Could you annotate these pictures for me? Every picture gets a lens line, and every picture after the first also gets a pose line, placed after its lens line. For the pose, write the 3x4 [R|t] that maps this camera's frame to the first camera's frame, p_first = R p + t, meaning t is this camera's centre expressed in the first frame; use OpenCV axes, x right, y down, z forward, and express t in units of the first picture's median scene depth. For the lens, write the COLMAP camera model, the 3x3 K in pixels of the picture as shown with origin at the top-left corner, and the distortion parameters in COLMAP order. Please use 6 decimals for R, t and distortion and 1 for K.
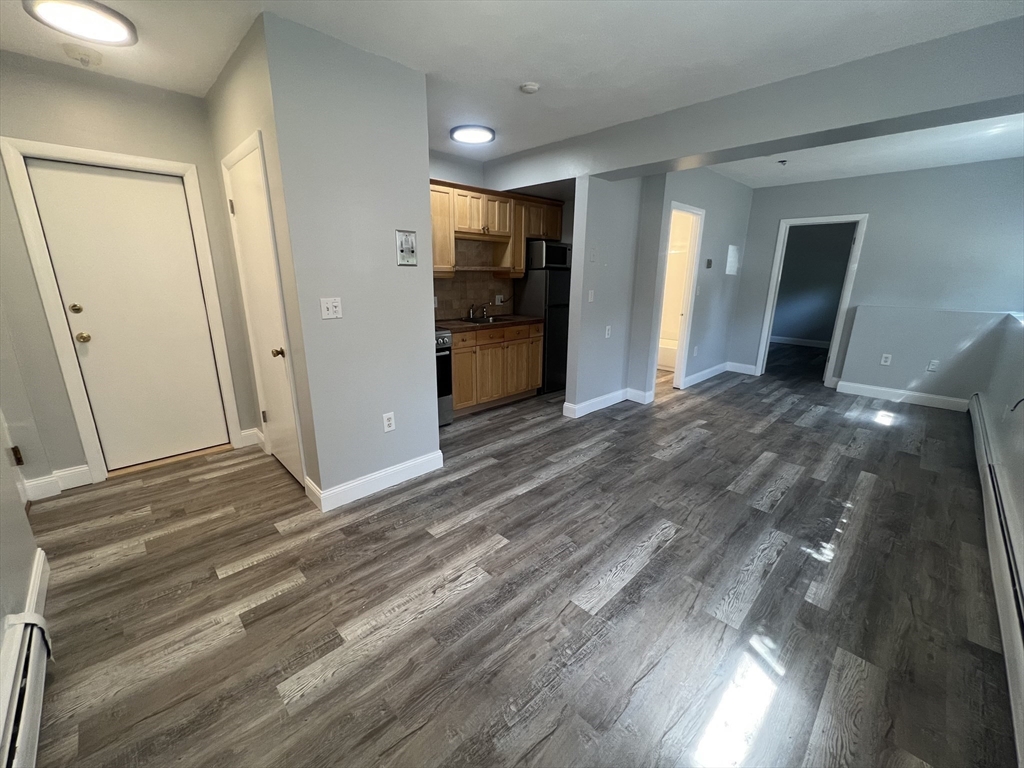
lens RADIAL K [[421.3, 0, 511.7], [0, 421.3, 387.6], [0, 0, 1]] dist [-0.000847, -0.000276]
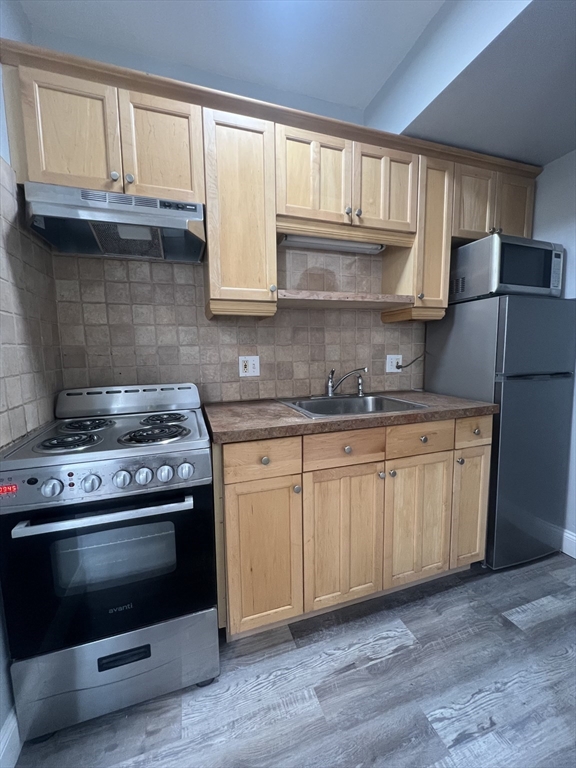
lens RADIAL K [[316.0, 0, 288.9], [0, 316.0, 381.4], [0, 0, 1]] dist [-0.000847, -0.000276]
pose [[0.900944, 0.025423, -0.433190, 0.027774], [-0.094732, 0.985727, -0.139171, -0.126983], [0.423468, 0.166422, 0.890493, 0.640051]]
